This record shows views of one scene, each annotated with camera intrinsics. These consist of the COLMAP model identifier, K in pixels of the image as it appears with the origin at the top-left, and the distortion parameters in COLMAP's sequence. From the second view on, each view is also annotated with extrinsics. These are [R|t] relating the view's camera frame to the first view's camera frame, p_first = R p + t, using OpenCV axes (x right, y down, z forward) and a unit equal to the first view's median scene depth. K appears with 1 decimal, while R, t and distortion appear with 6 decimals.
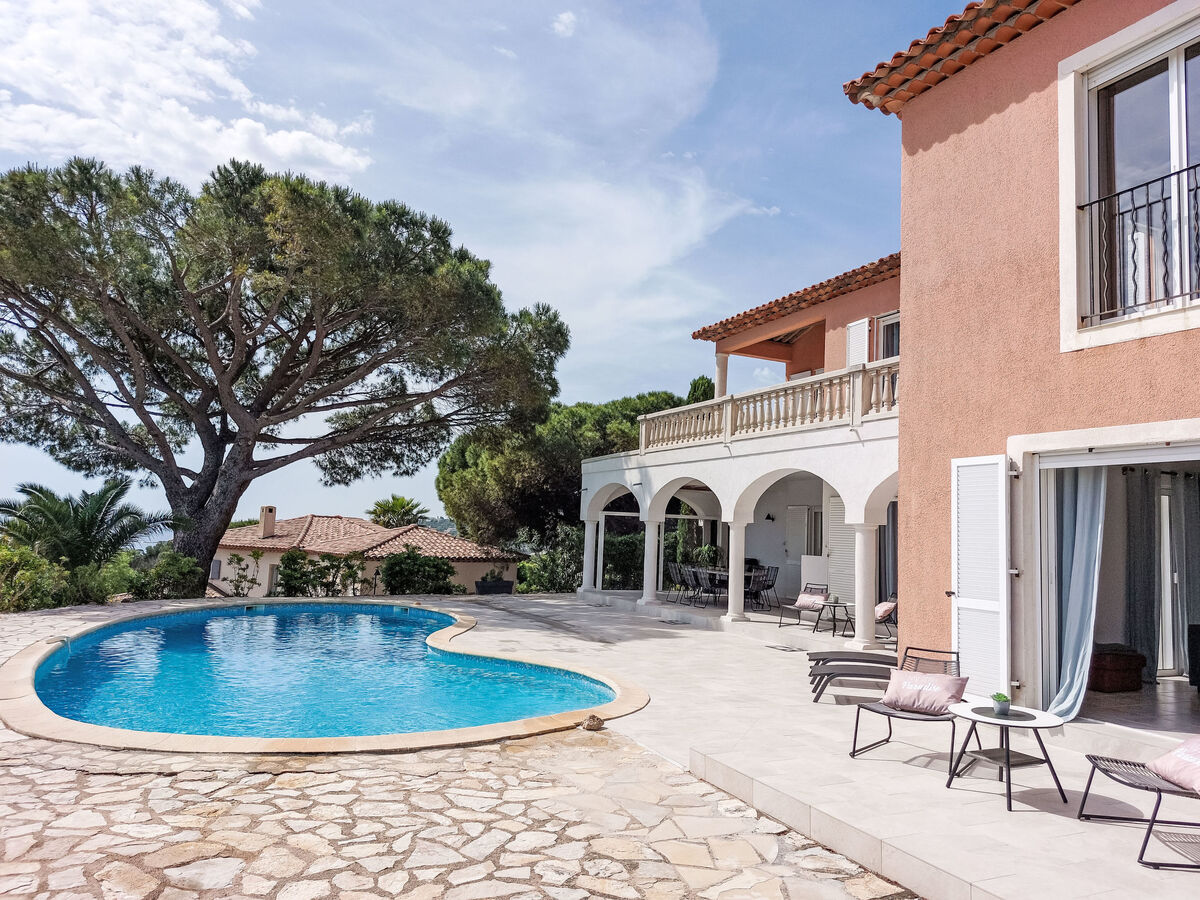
lens RADIAL K [[855.9, 0, 618.0], [0, 855.9, 447.9], [0, 0, 1]] dist [0.069416, -0.073138]
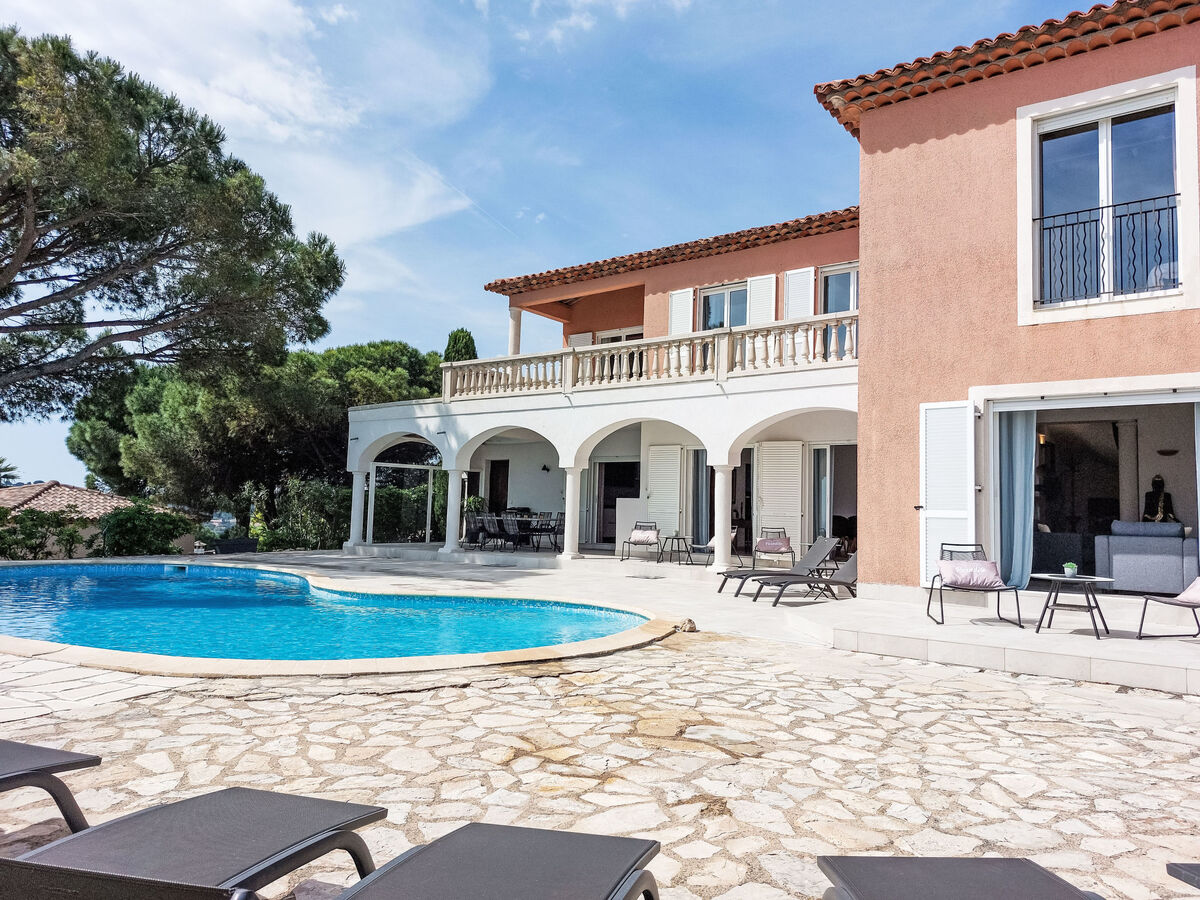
lens RADIAL K [[855.9, 0, 618.0], [0, 855.9, 447.9], [0, 0, 1]] dist [0.069416, -0.073138]
pose [[0.892143, 0.018951, 0.451356, -0.301169], [-0.036391, 0.998888, 0.029990, 0.028981], [-0.450285, -0.043181, 0.891840, 0.030276]]
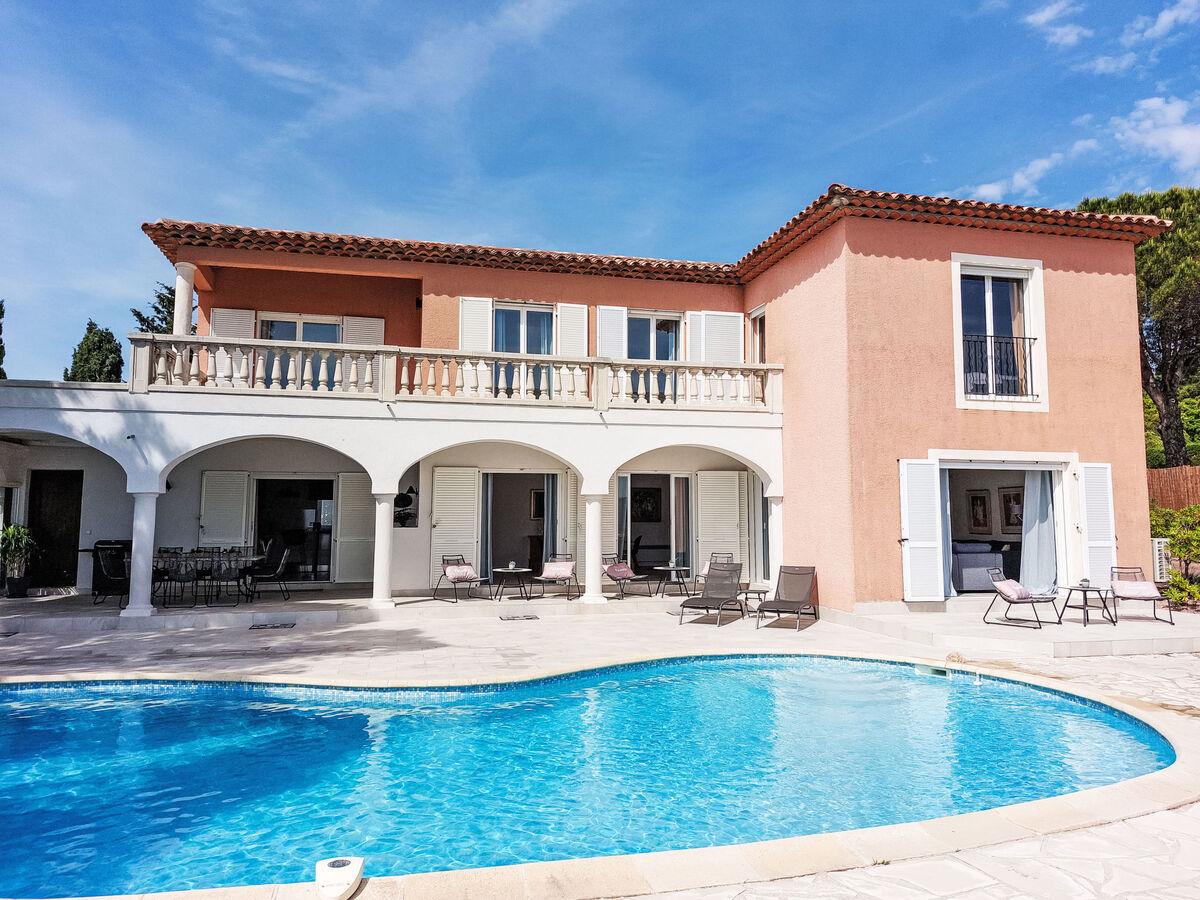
lens RADIAL K [[855.9, 0, 618.0], [0, 855.9, 447.9], [0, 0, 1]] dist [0.069416, -0.073138]
pose [[0.190737, 0.049933, 0.980370, -0.681422], [-0.090101, 0.995380, -0.033168, 0.048708], [-0.977497, -0.082006, 0.194355, 0.621156]]
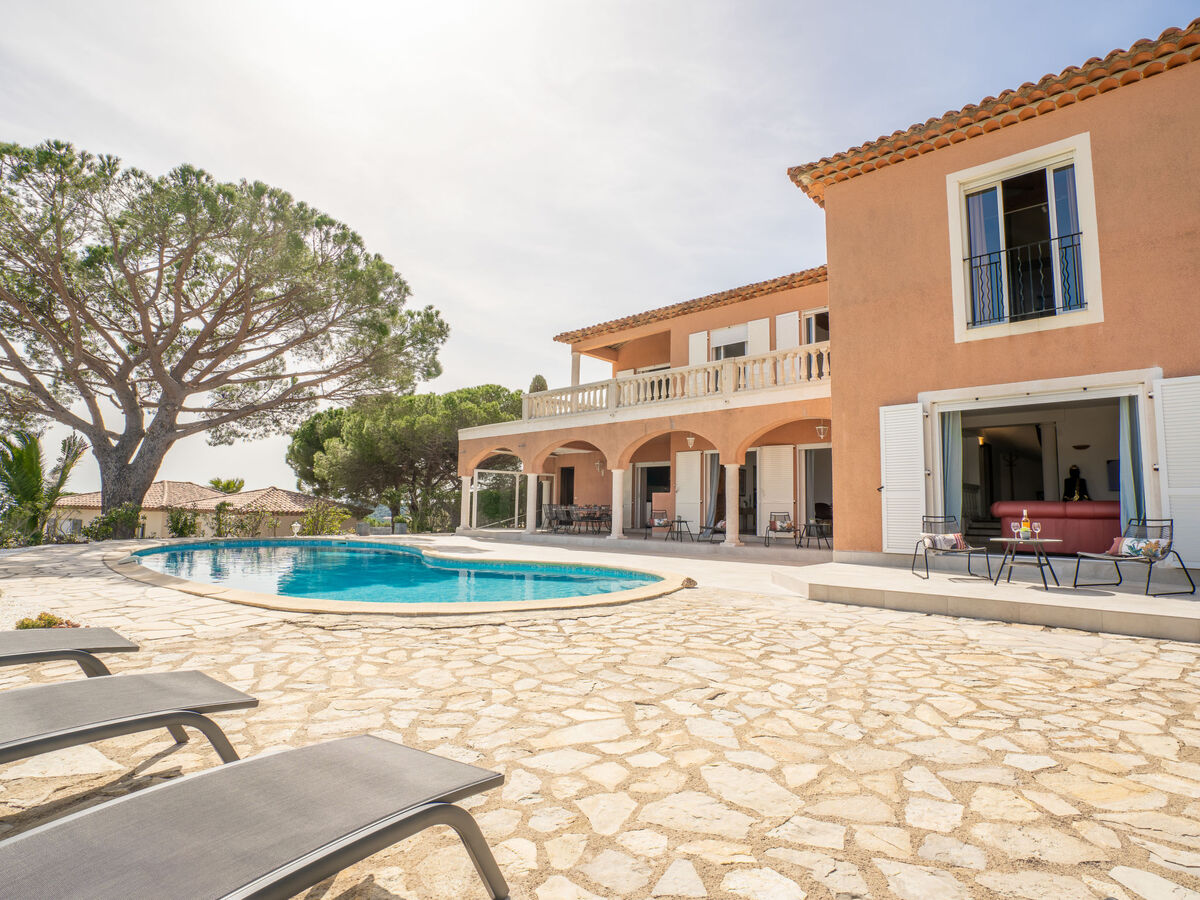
lens RADIAL K [[628.3, 0, 597.3], [0, 628.3, 448.0], [0, 0, 1]] dist [-0.068966, 0.030265]
pose [[0.936052, 0.011610, 0.351669, -0.263515], [-0.015959, 0.999828, 0.009472, 0.044449], [-0.351499, -0.014479, 0.936076, 0.051601]]
